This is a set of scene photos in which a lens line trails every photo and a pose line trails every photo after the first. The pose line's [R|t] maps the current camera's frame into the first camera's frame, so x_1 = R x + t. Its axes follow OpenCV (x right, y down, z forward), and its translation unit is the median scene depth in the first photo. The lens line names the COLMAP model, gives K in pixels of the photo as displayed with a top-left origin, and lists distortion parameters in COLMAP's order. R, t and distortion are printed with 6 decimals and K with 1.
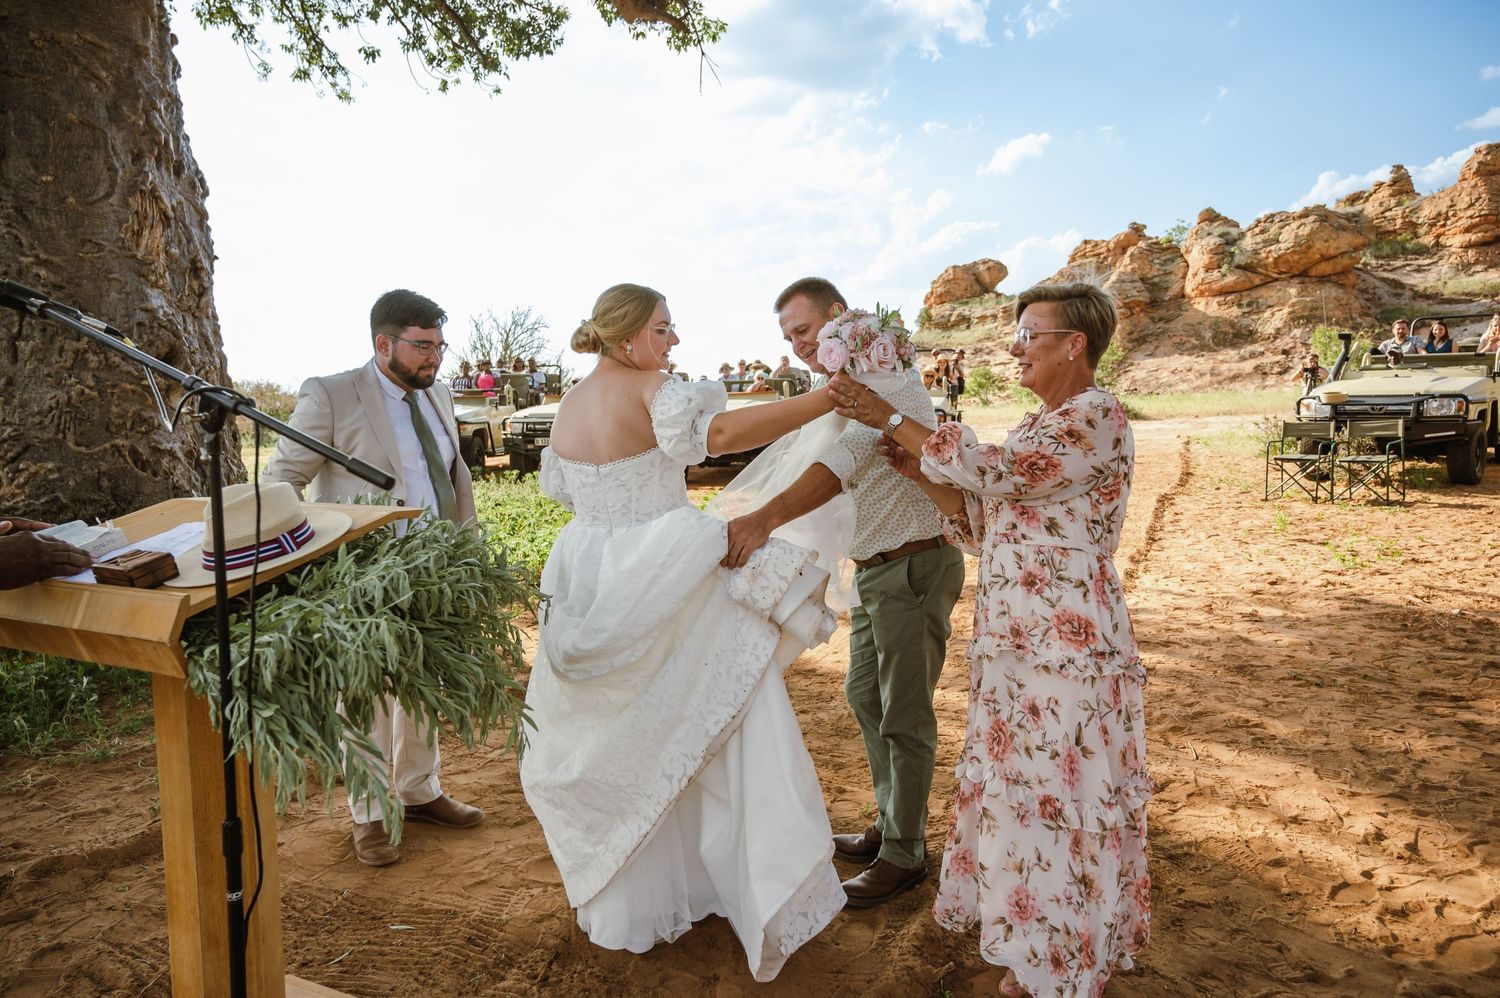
lens RADIAL K [[981.9, 0, 753.7], [0, 981.9, 505.3], [0, 0, 1]] dist [0.012267, 0.017307]
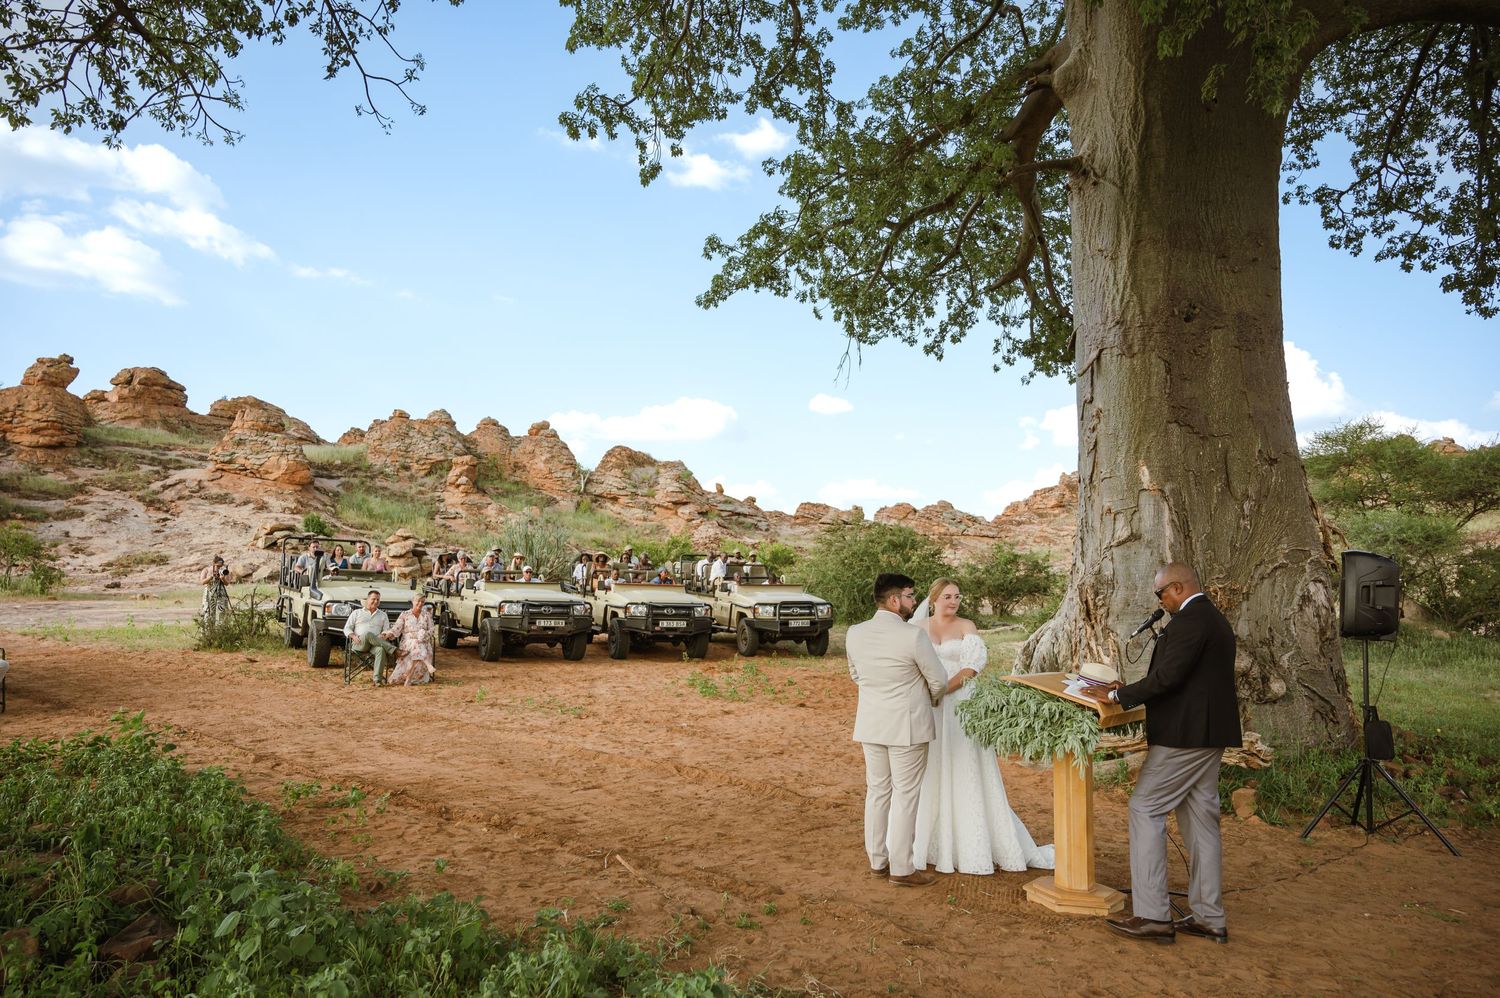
lens RADIAL K [[981.9, 0, 760.9], [0, 981.9, 511.5], [0, 0, 1]] dist [0.012267, 0.017307]
pose [[0.176315, 0.097271, 0.979516, -0.176127], [0.078828, 0.990514, -0.112552, -0.011778], [-0.981172, 0.097058, 0.166975, 0.071073]]
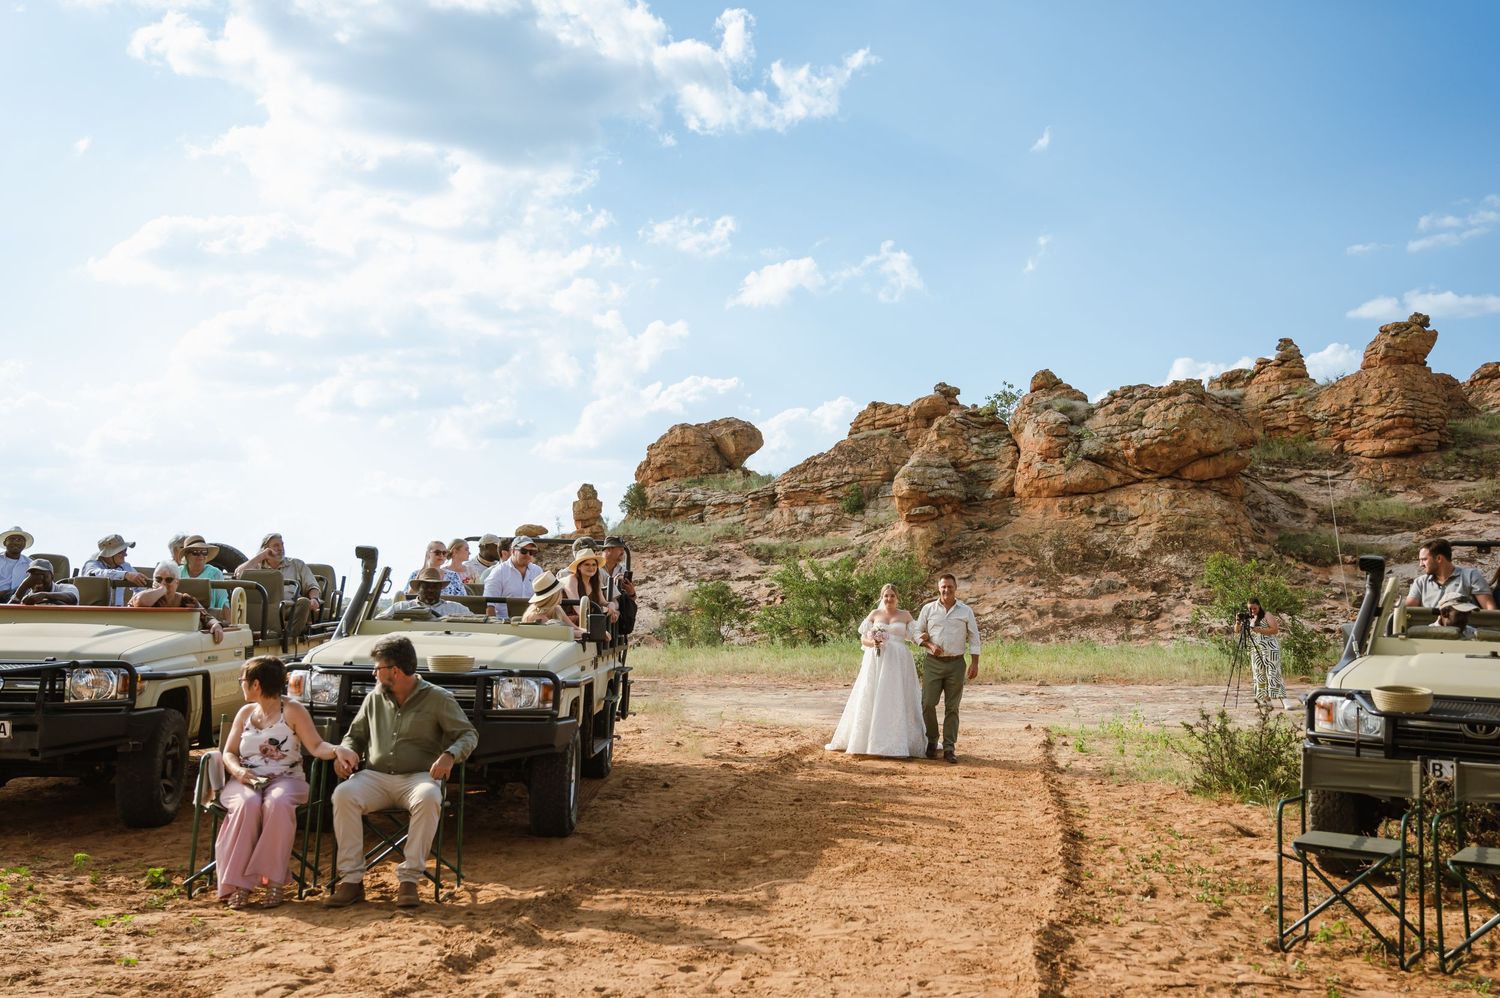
lens RADIAL K [[1456.6, 0, 755.2], [0, 1456.6, 500.8], [0, 0, 1]] dist [0.067438, 0.000000]
pose [[0.969317, 0.071735, 0.235113, 0.037353], [-0.026433, 0.981344, -0.190436, -0.015966], [-0.244387, 0.178378, 0.953130, 0.108111]]
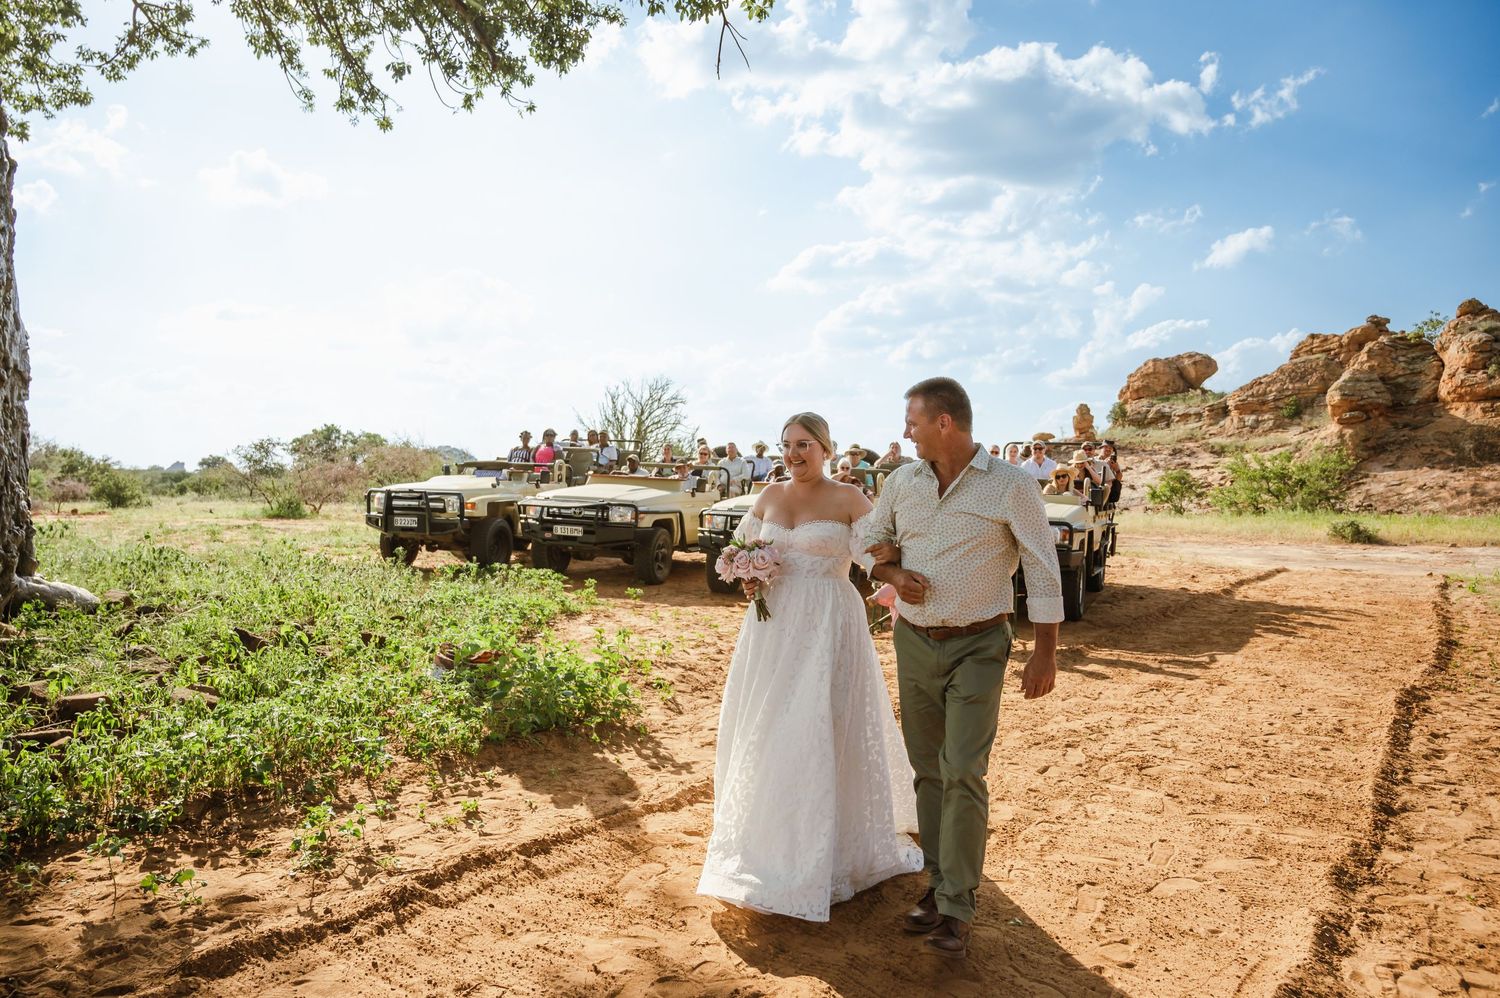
lens RADIAL K [[981.9, 0, 765.7], [0, 981.9, 500.2], [0, 0, 1]] dist [0.012267, 0.017307]
pose [[0.981757, 0.057999, -0.181080, 0.031733], [-0.074527, 0.993517, -0.085843, -0.010989], [0.174928, 0.097772, 0.979715, 0.077931]]
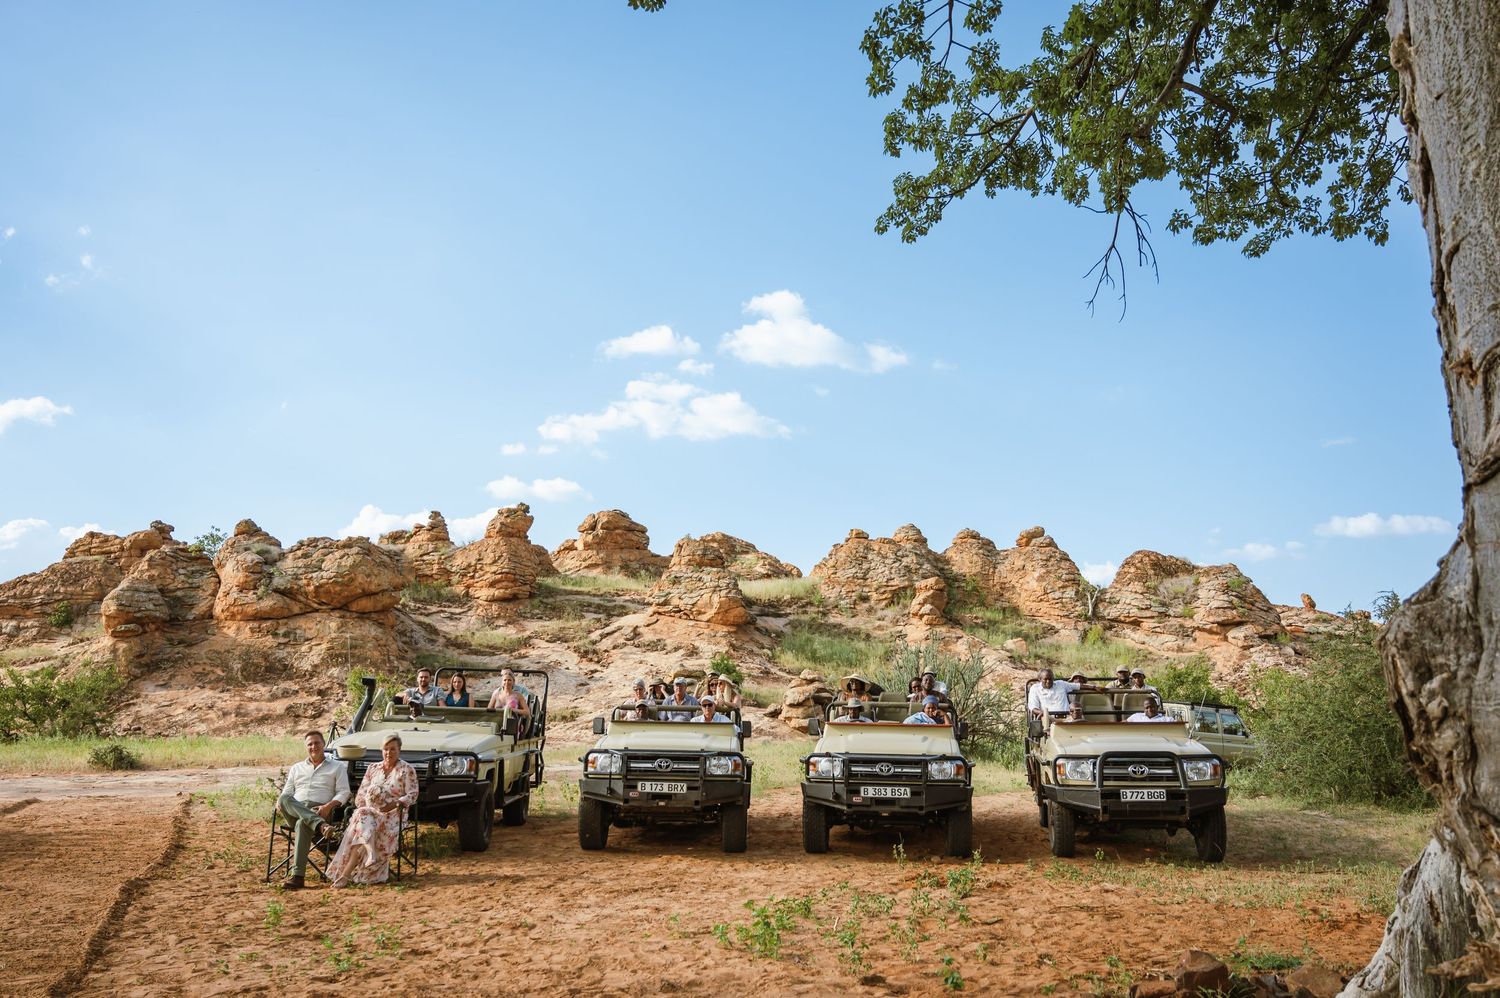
lens RADIAL K [[1180.2, 0, 770.4], [0, 1180.2, 506.7], [0, 0, 1]] dist [0.000828, 0.010578]
pose [[0.662693, 0.176240, 0.727858, 0.009750], [0.049759, 0.959404, -0.277610, -0.002408], [-0.747236, 0.220188, 0.627021, 0.007260]]
